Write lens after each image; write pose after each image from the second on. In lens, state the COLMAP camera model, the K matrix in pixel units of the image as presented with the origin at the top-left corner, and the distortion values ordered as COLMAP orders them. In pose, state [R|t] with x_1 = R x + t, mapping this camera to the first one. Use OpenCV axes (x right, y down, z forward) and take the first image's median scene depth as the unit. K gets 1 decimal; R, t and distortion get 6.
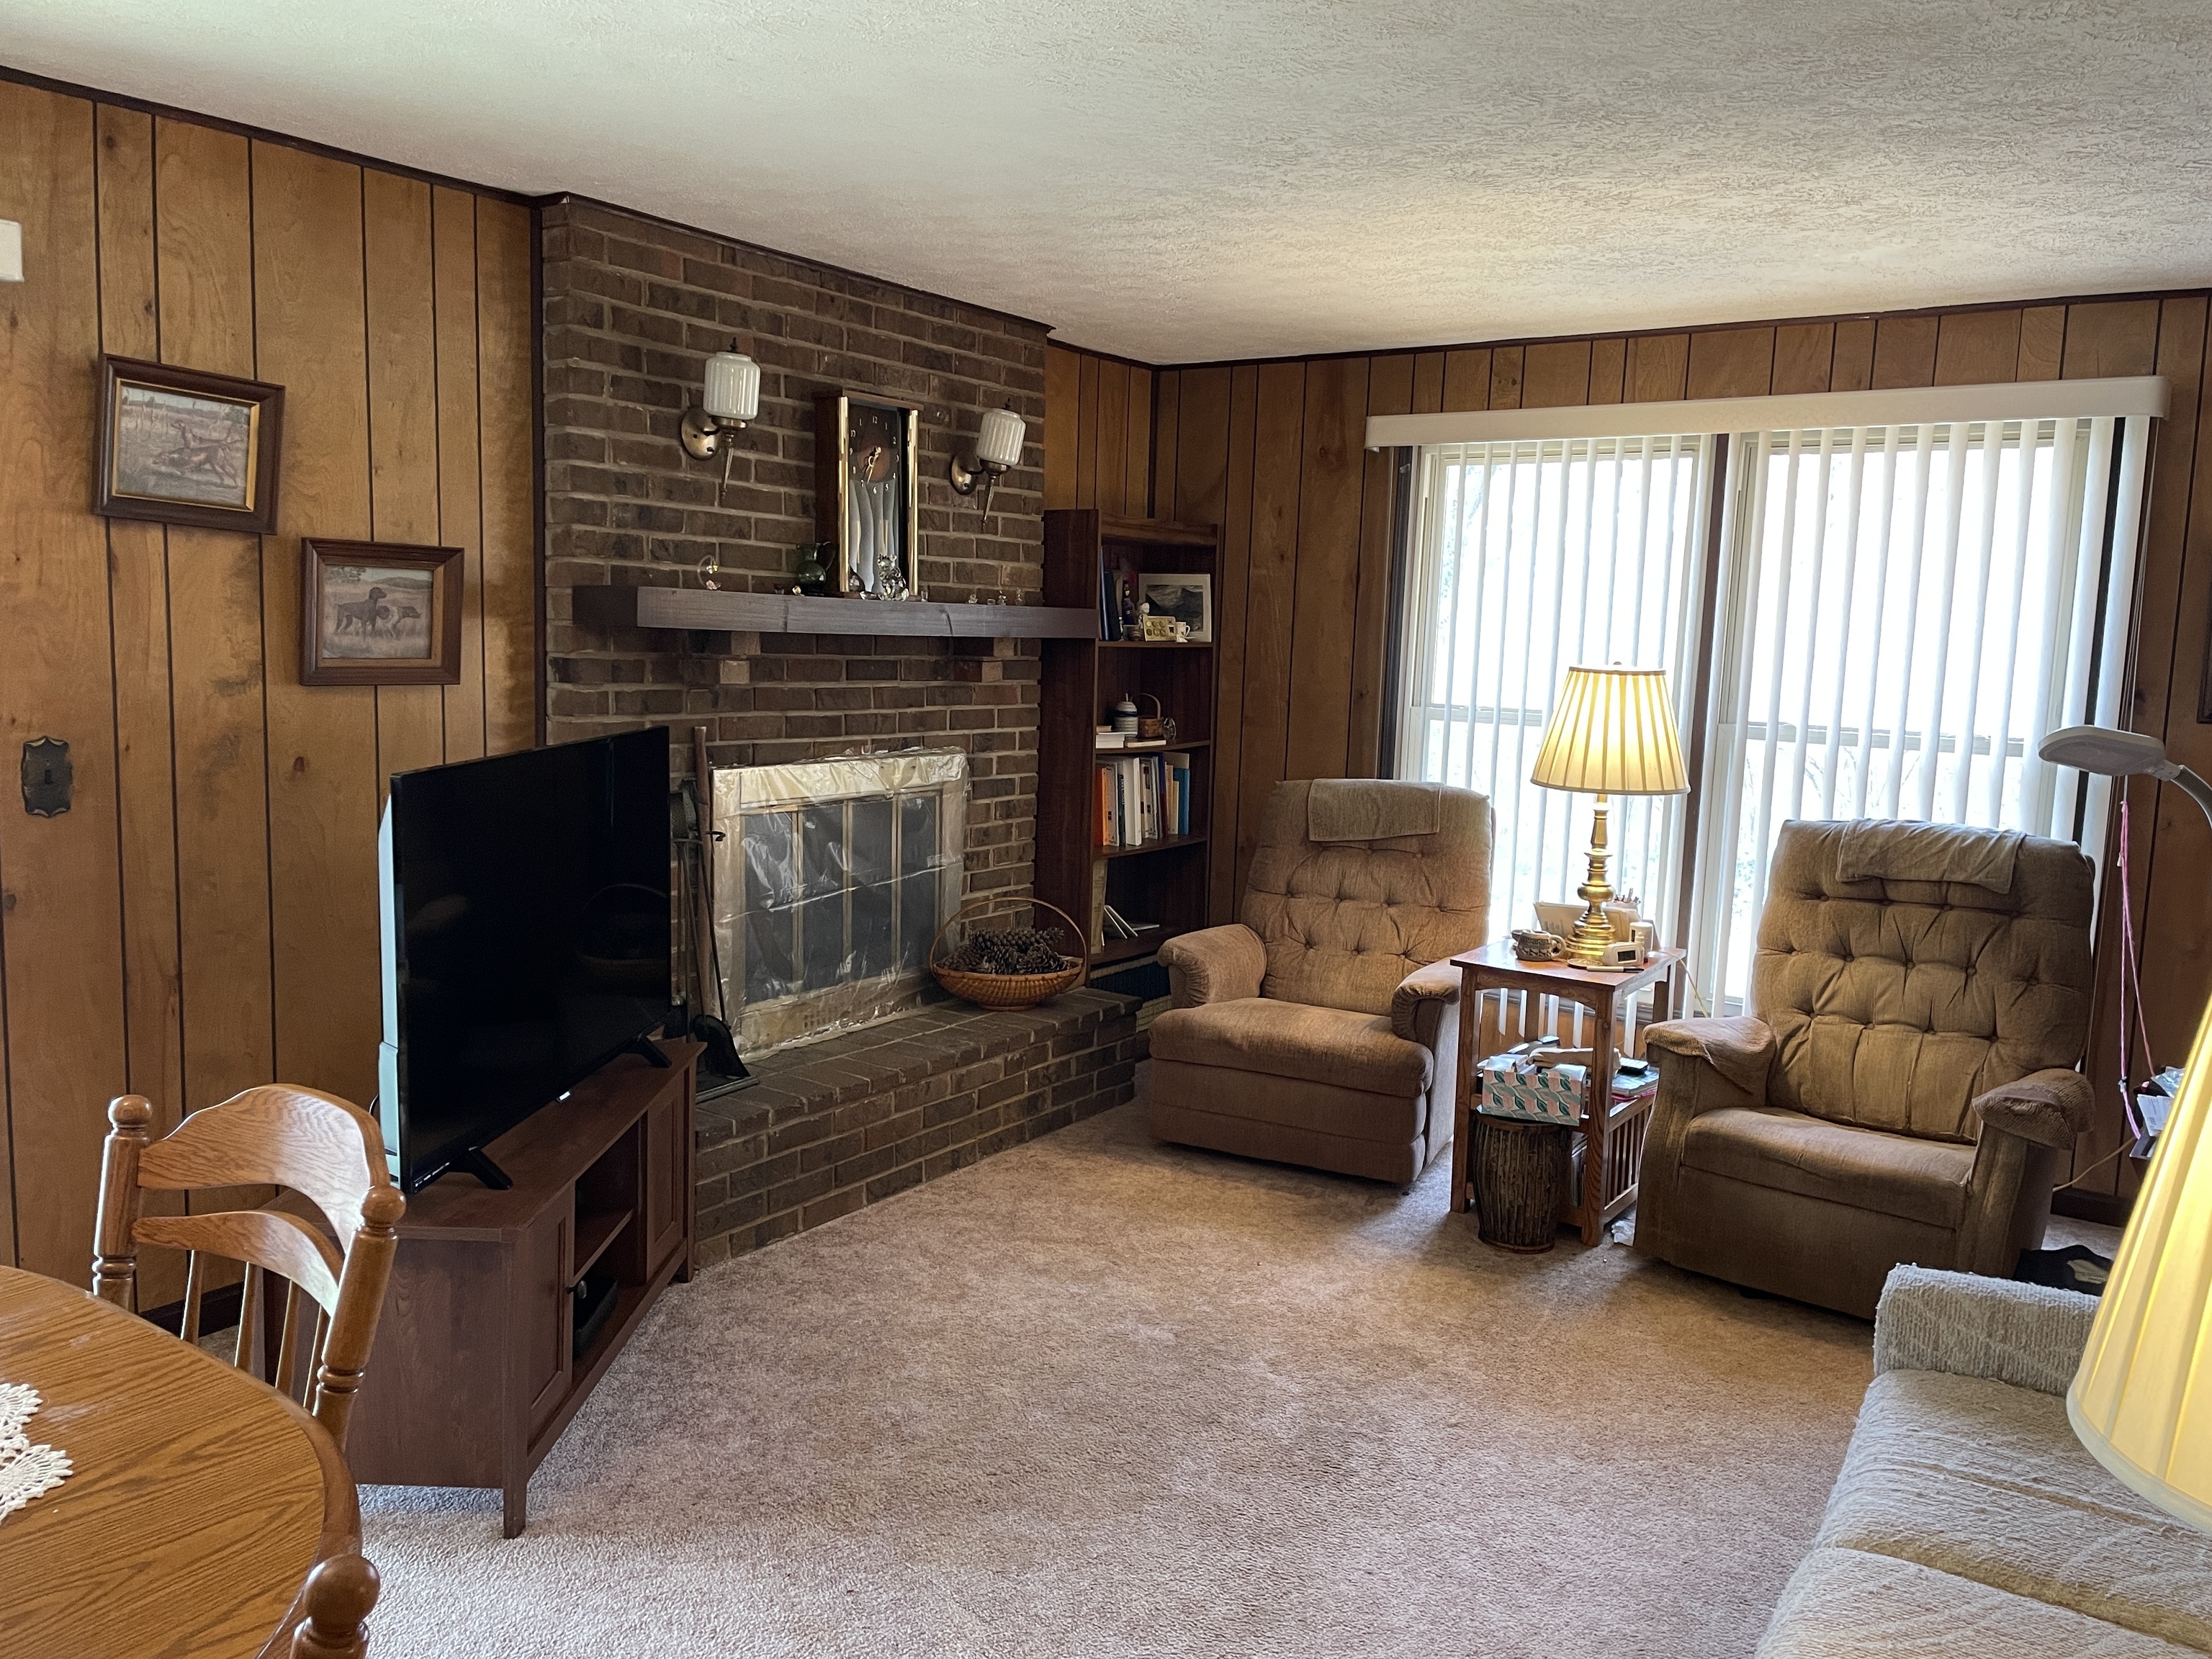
lens RADIAL K [[1667.4, 0, 1106.0], [0, 1667.4, 829.5], [0, 0, 1]] dist [0.088213, -0.109409]
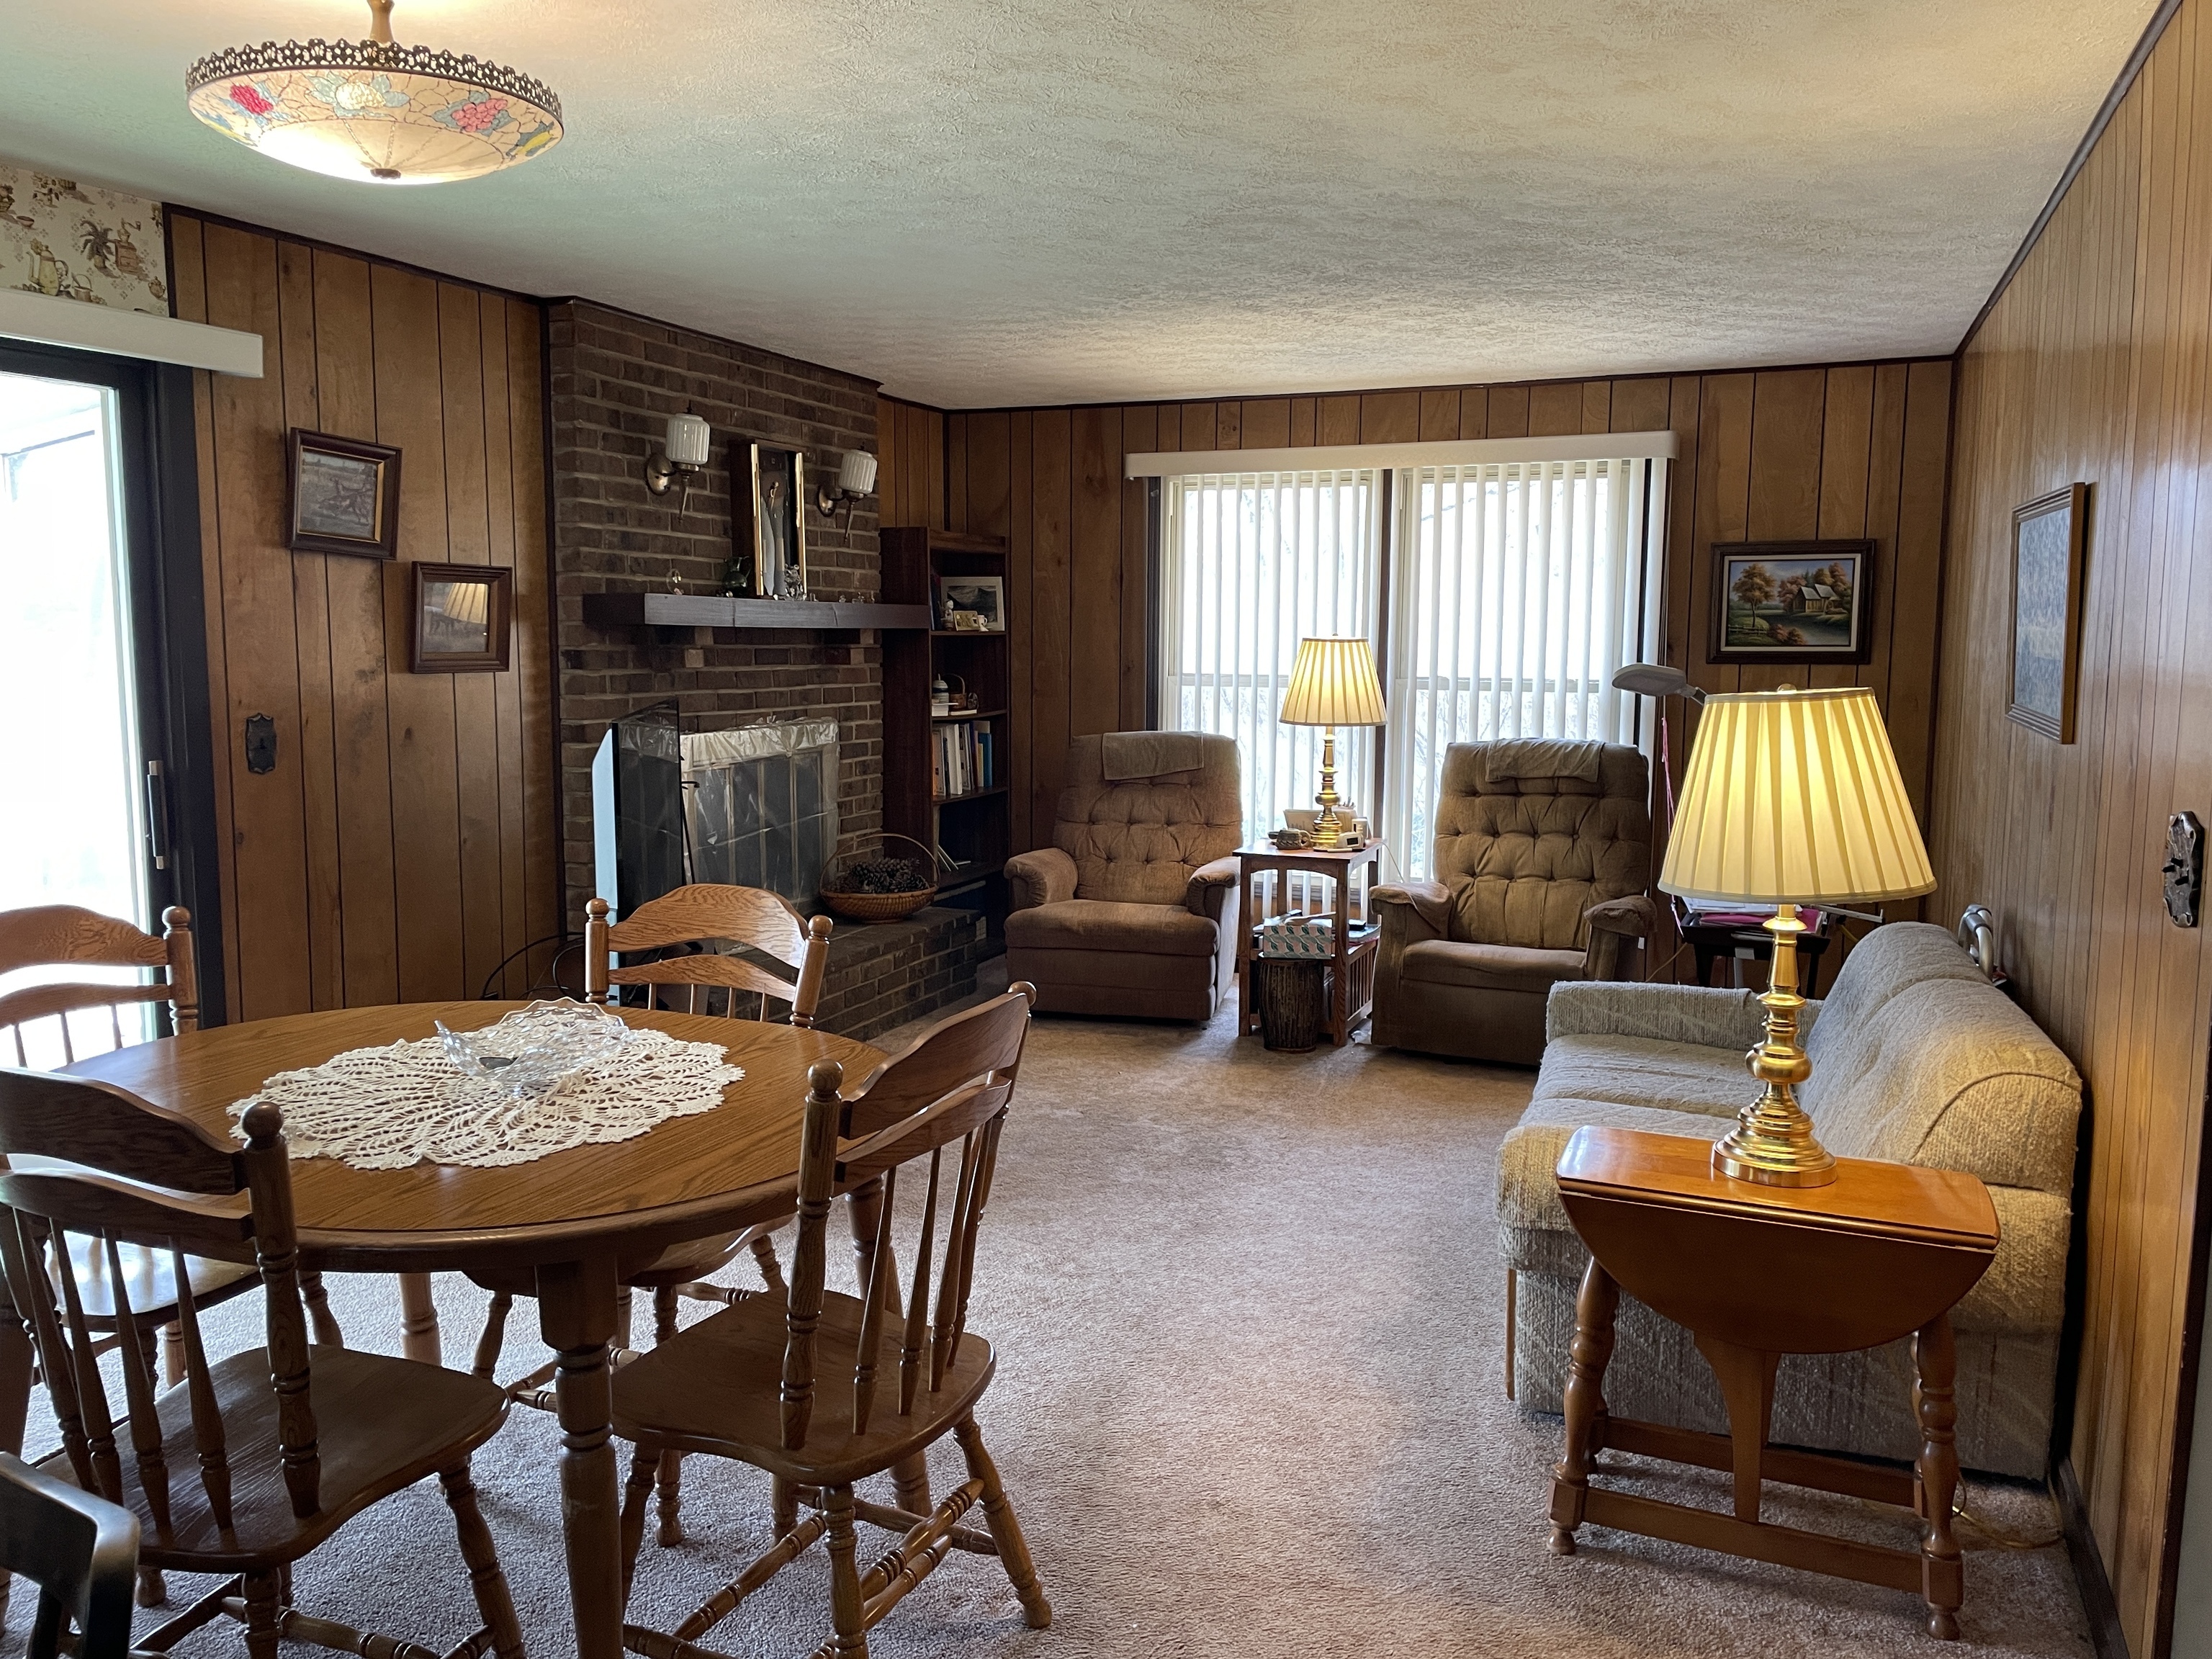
lens RADIAL K [[1648.9, 0, 1099.8], [0, 1648.9, 814.5], [0, 0, 1]] dist [0.086507, -0.098628]
pose [[0.976125, -0.050287, 0.211306, -0.190550], [0.052145, 0.998634, -0.003223, 0.046371], [-0.210856, 0.014164, 0.977415, -0.312738]]
